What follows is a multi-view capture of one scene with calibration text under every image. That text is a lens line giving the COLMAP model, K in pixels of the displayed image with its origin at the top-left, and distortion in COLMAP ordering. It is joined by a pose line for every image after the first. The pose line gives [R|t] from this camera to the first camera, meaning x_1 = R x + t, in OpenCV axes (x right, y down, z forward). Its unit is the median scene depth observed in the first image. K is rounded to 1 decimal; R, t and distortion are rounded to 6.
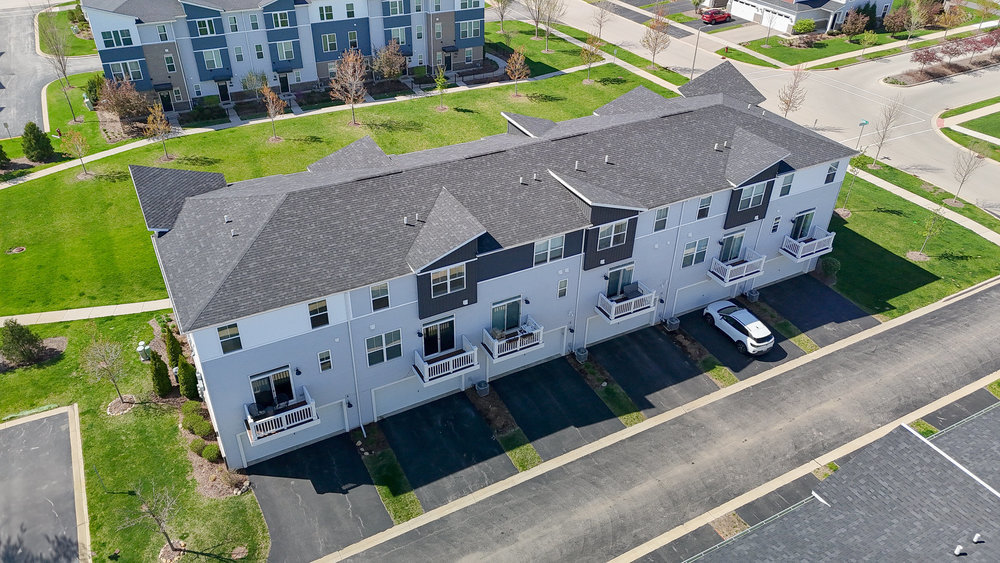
lens RADIAL K [[734.0, 0, 499.1], [0, 734.0, 279.8], [0, 0, 1]] dist [0.047698, -0.036739]
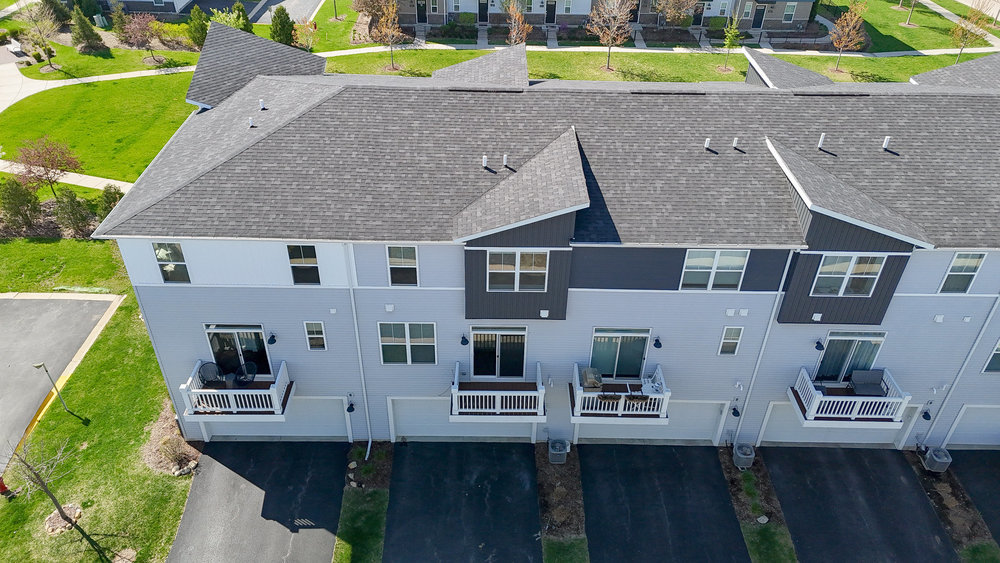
lens RADIAL K [[734.0, 0, 496.7], [0, 734.0, 280.6], [0, 0, 1]] dist [0.047698, -0.036739]
pose [[0.882189, 0.274480, -0.382627, 0.135492], [-0.265552, 0.961007, 0.077125, -0.030190], [0.388877, 0.033569, 0.920678, 0.388424]]
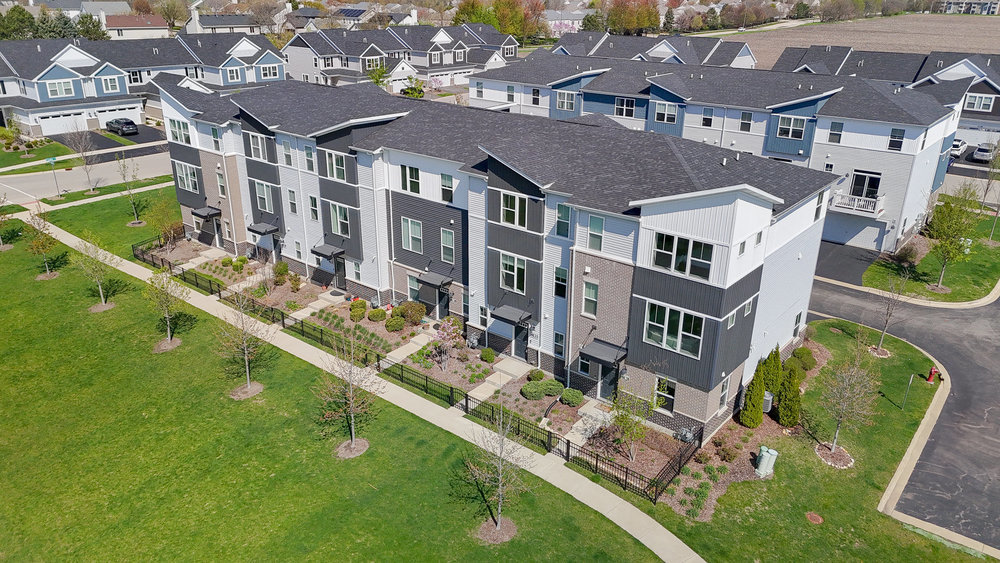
lens RADIAL K [[734.0, 0, 499.1], [0, 734.0, 281.5], [0, 0, 1]] dist [0.047698, -0.036739]
pose [[0.383124, 0.334345, -0.861063, 0.467601], [-0.525150, 0.845721, 0.094726, -0.745999], [0.759890, 0.415896, 0.499597, 1.621504]]
